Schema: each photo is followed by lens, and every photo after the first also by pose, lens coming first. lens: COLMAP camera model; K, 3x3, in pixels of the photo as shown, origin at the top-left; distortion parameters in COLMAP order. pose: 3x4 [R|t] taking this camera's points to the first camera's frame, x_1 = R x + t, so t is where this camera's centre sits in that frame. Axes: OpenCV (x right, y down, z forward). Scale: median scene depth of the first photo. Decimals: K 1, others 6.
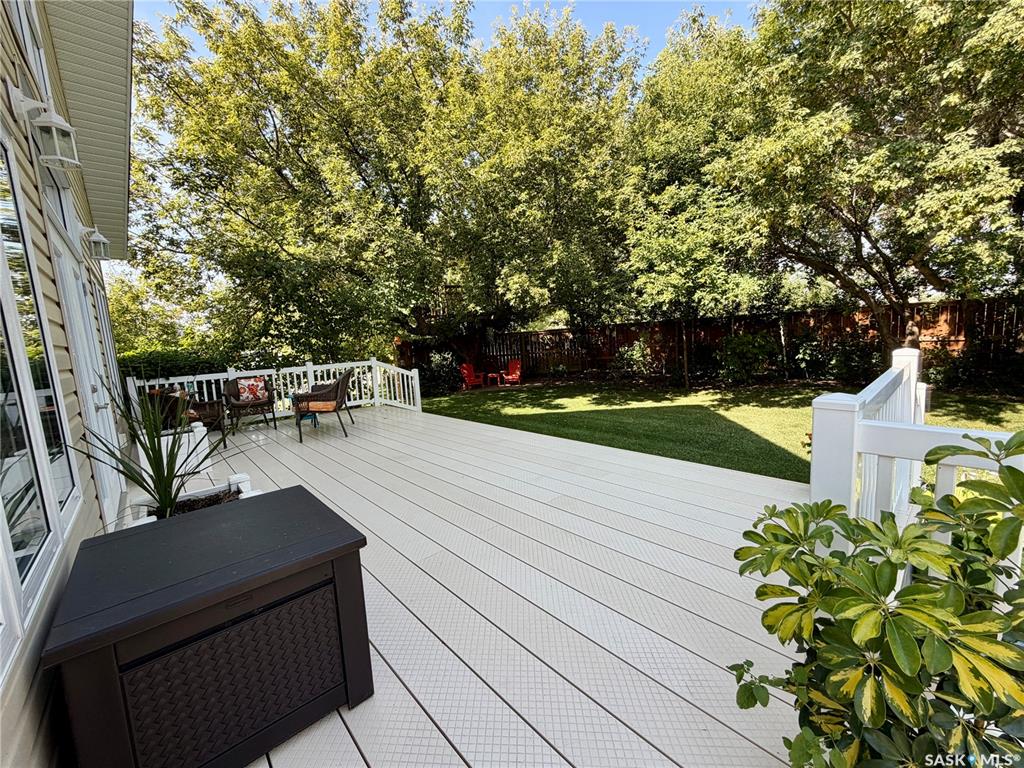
lens RADIAL K [[409.4, 0, 512.0], [0, 409.4, 384.0], [0, 0, 1]] dist [0.000661, 0.000015]
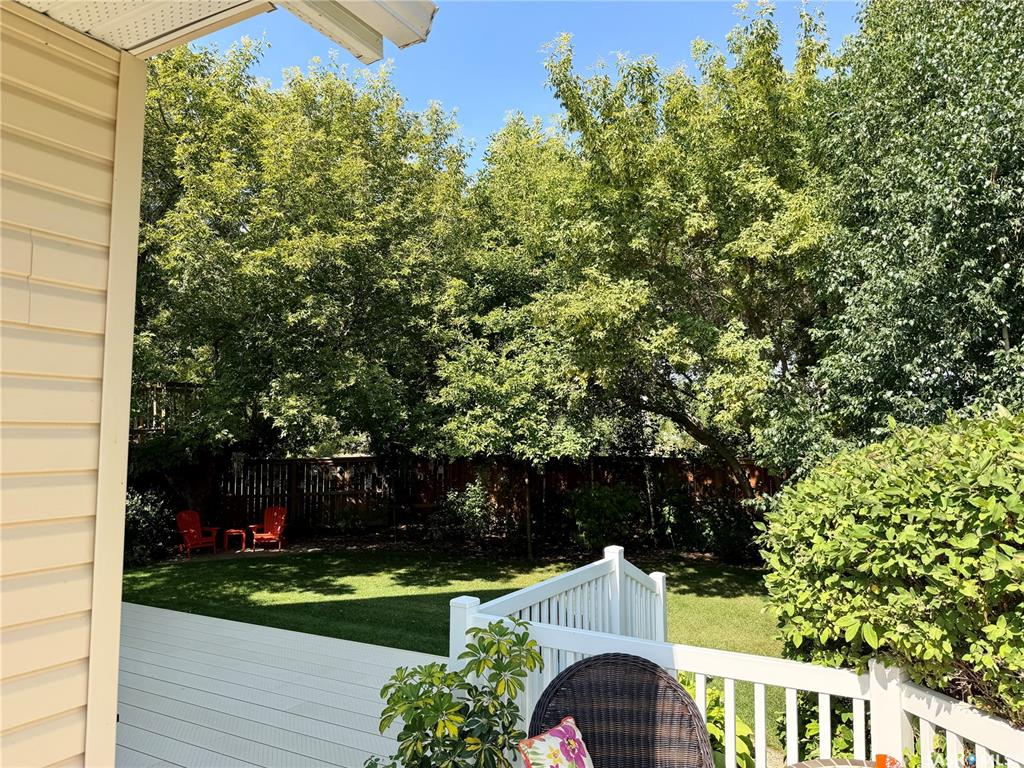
lens RADIAL K [[718.7, 0, 496.5], [0, 718.7, 380.8], [0, 0, 1]] dist [0.131051, -0.215764]
pose [[0.955753, 0.078087, 0.283617, -0.009859], [-0.014283, 0.975306, -0.220394, -0.022398], [-0.293824, 0.206591, 0.933267, -0.313969]]
